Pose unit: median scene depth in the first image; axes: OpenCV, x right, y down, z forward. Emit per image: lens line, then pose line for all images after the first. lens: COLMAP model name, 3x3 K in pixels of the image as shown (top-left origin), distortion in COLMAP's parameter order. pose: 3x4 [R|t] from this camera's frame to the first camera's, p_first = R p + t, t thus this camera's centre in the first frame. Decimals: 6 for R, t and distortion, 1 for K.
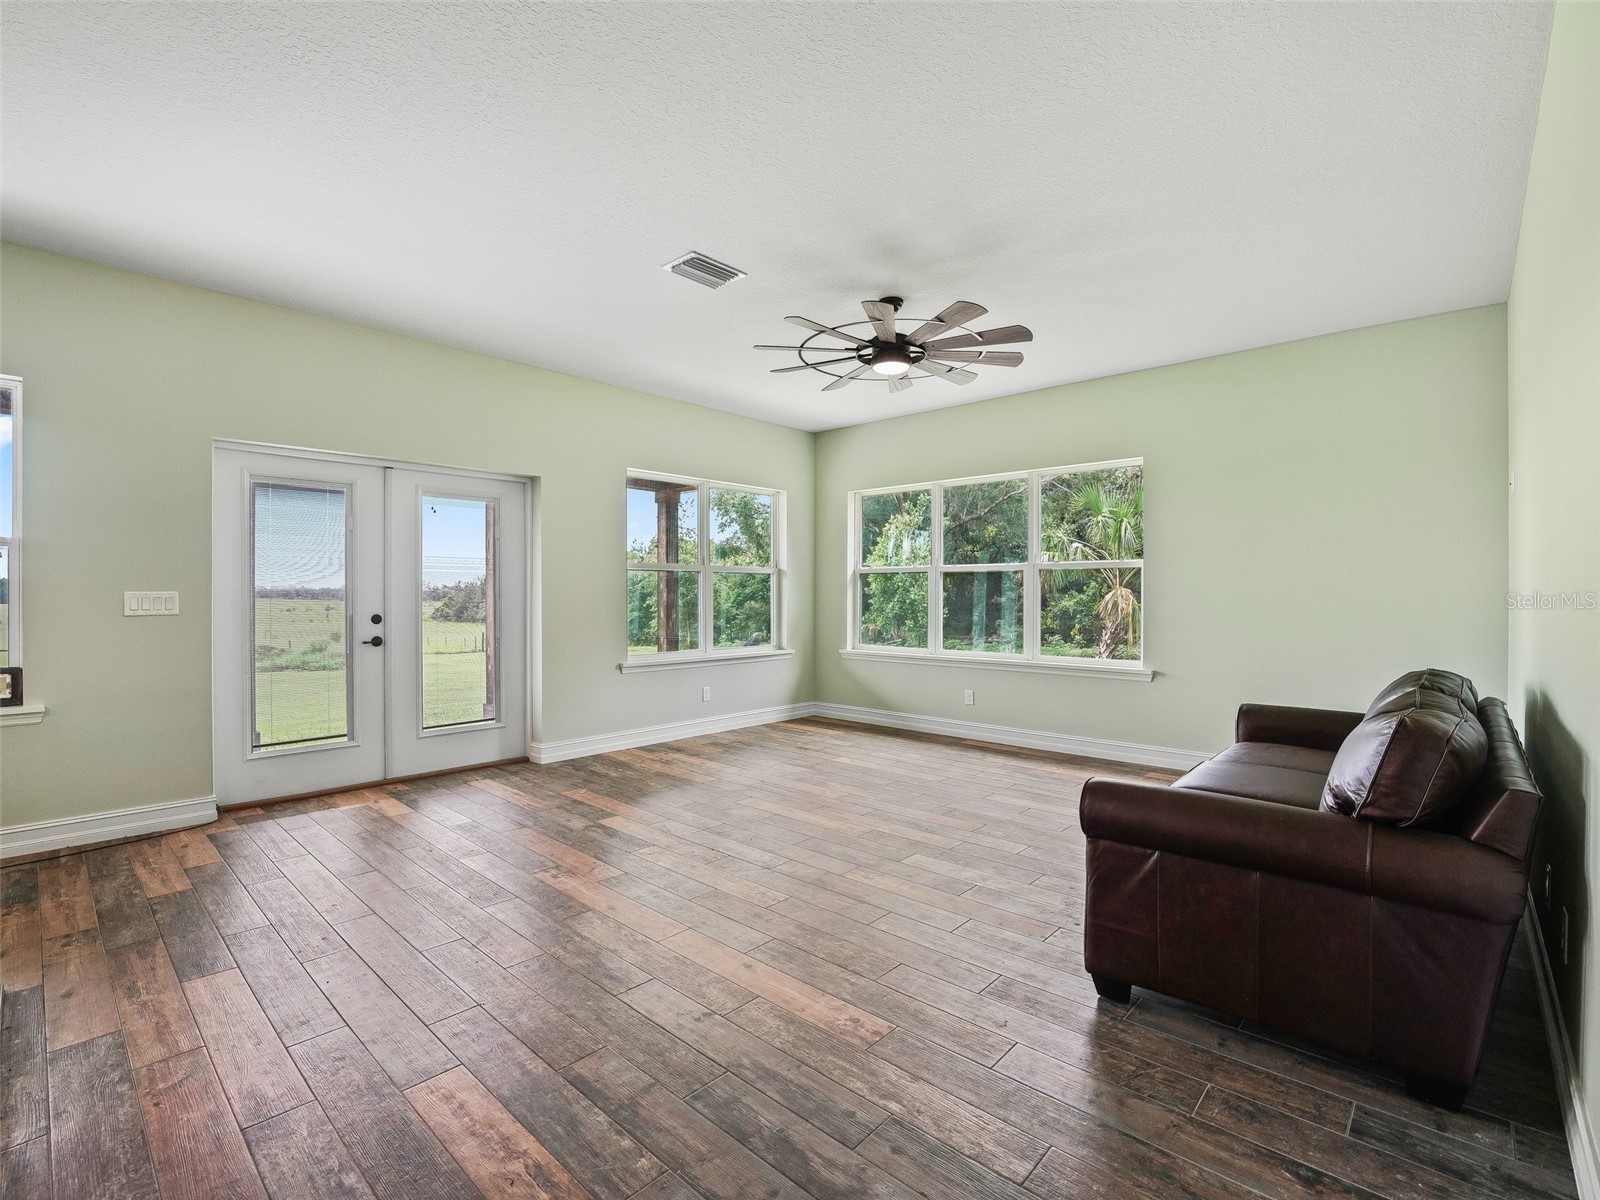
lens RADIAL K [[743.3, 0, 815.8], [0, 743.3, 607.7], [0, 0, 1]] dist [-0.019577, 0.000791]
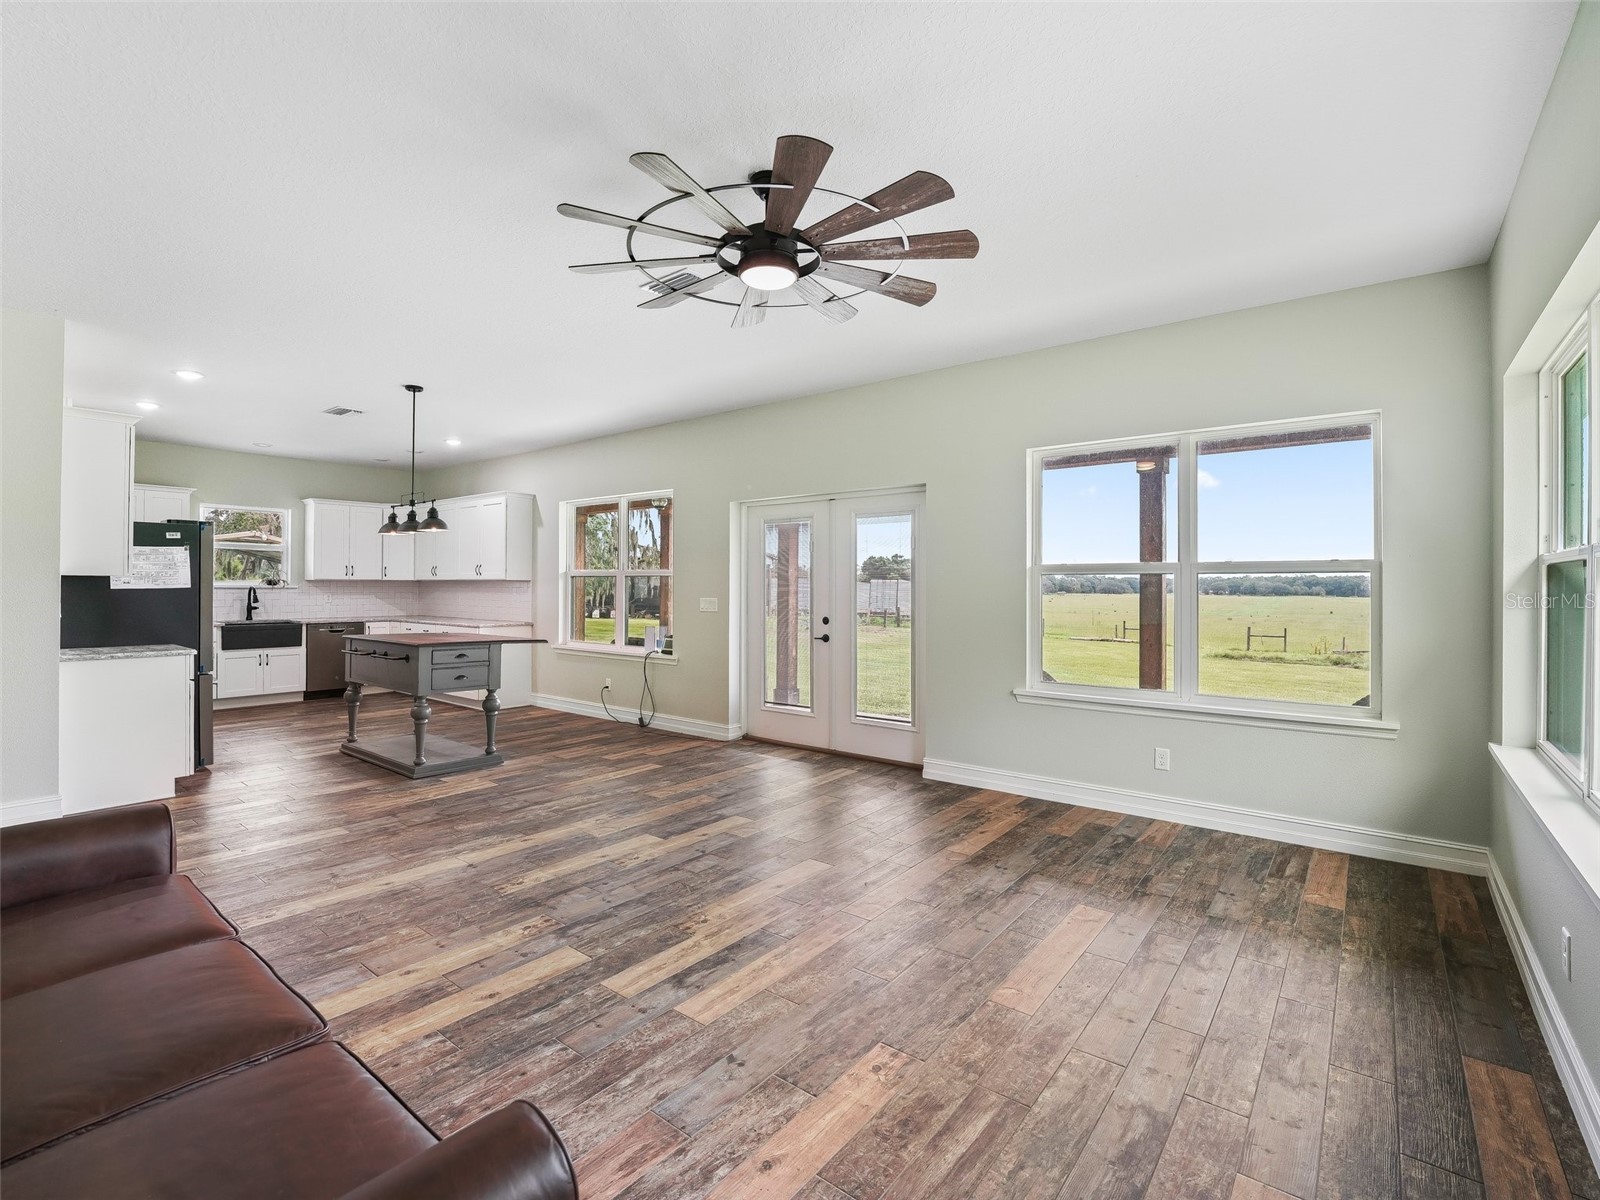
lens RADIAL K [[743.3, 0, 765.5], [0, 743.3, 592.3], [0, 0, 1]] dist [-0.019577, 0.000791]
pose [[0.045684, 0.013138, -0.998870, 0.742284], [-0.022806, 0.999667, 0.012105, -0.051248], [0.998696, 0.022227, 0.045969, 0.928201]]
